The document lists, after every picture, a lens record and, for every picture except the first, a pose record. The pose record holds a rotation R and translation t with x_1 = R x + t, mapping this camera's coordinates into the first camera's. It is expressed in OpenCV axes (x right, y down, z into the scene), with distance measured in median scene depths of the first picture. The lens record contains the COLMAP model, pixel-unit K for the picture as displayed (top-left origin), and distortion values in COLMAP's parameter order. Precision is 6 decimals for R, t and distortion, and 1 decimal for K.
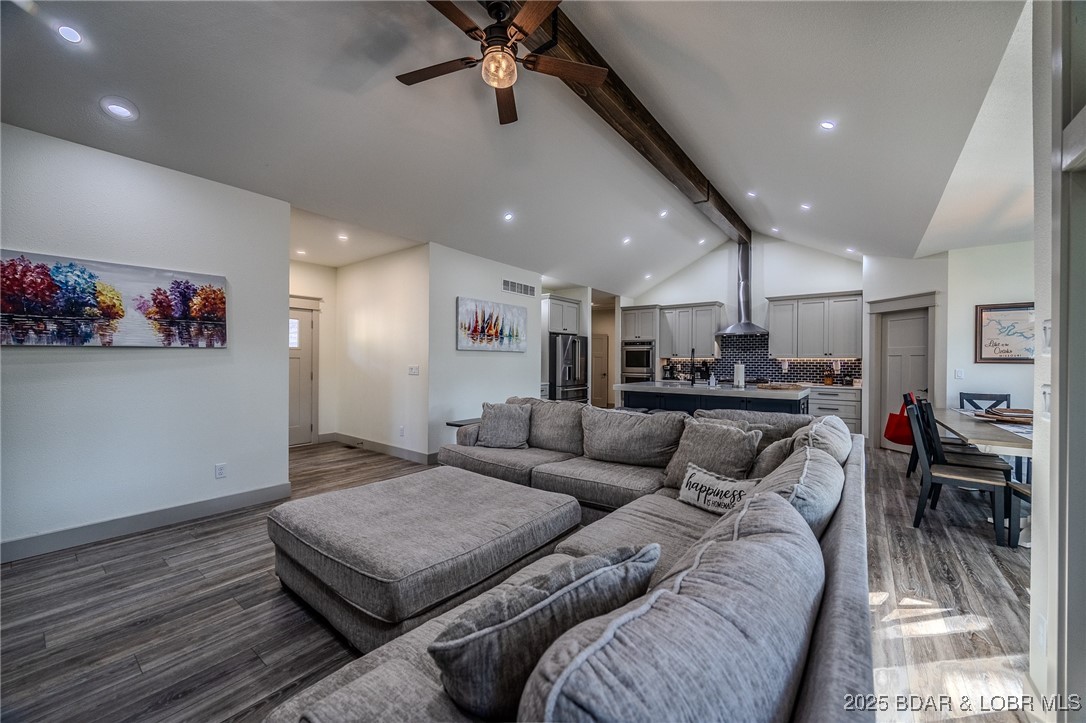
lens RADIAL K [[414.6, 0, 541.7], [0, 414.6, 363.5], [0, 0, 1]] dist [-0.004740, 0.000804]
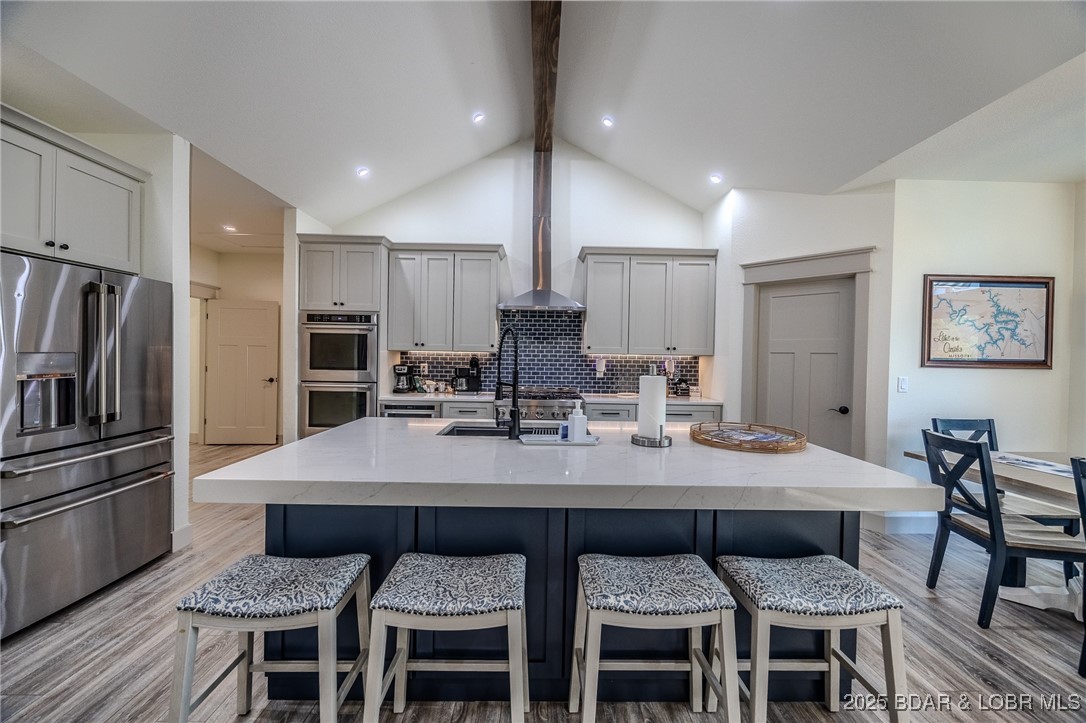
lens RADIAL K [[414.6, 0, 543.2], [0, 414.6, 361.0], [0, 0, 1]] dist [-0.004740, 0.000804]
pose [[0.784046, -0.001926, 0.620700, 0.143106], [-0.007330, 0.999897, 0.012362, -0.009056], [-0.620659, -0.014243, 0.783951, 0.574019]]
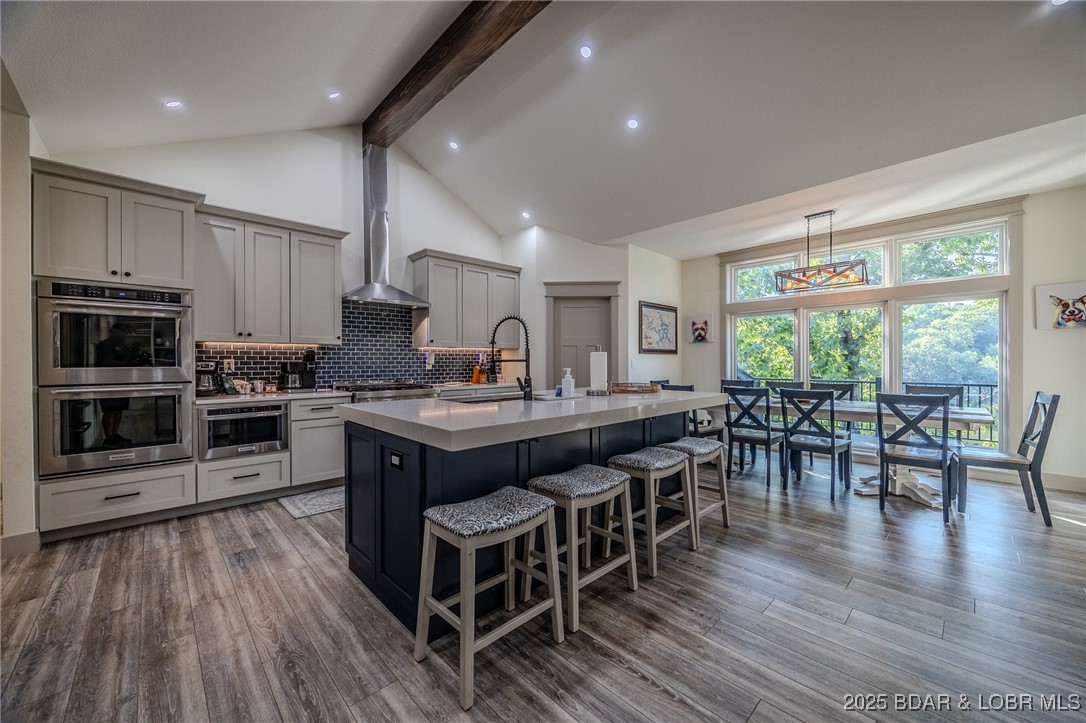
lens RADIAL K [[414.6, 0, 545.6], [0, 414.6, 363.7], [0, 0, 1]] dist [-0.004740, 0.000804]
pose [[0.148533, -0.011732, 0.988838, -0.044931], [0.010867, 0.999889, 0.010231, 0.008193], [-0.988848, 0.009226, 0.148644, 0.716852]]
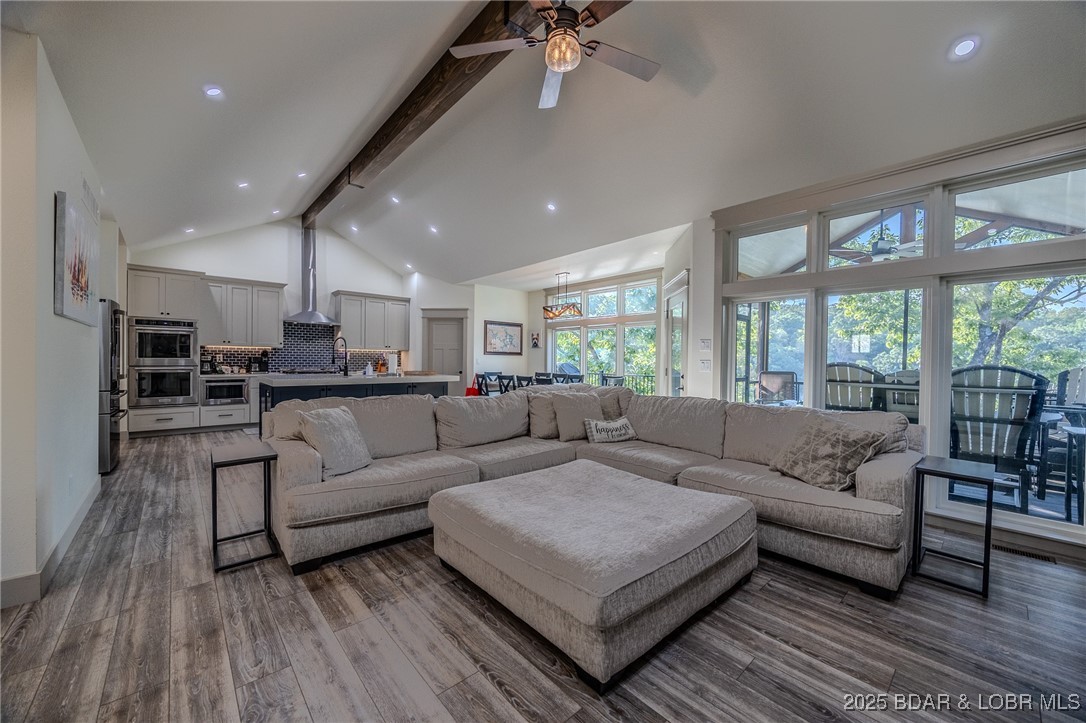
lens RADIAL K [[414.6, 0, 548.3], [0, 414.6, 365.3], [0, 0, 1]] dist [-0.004740, 0.000804]
pose [[0.177930, -0.016376, 0.983907, -0.377522], [-0.003791, 0.999843, 0.017327, 0.008537], [-0.984036, -0.006813, 0.177840, 0.292417]]
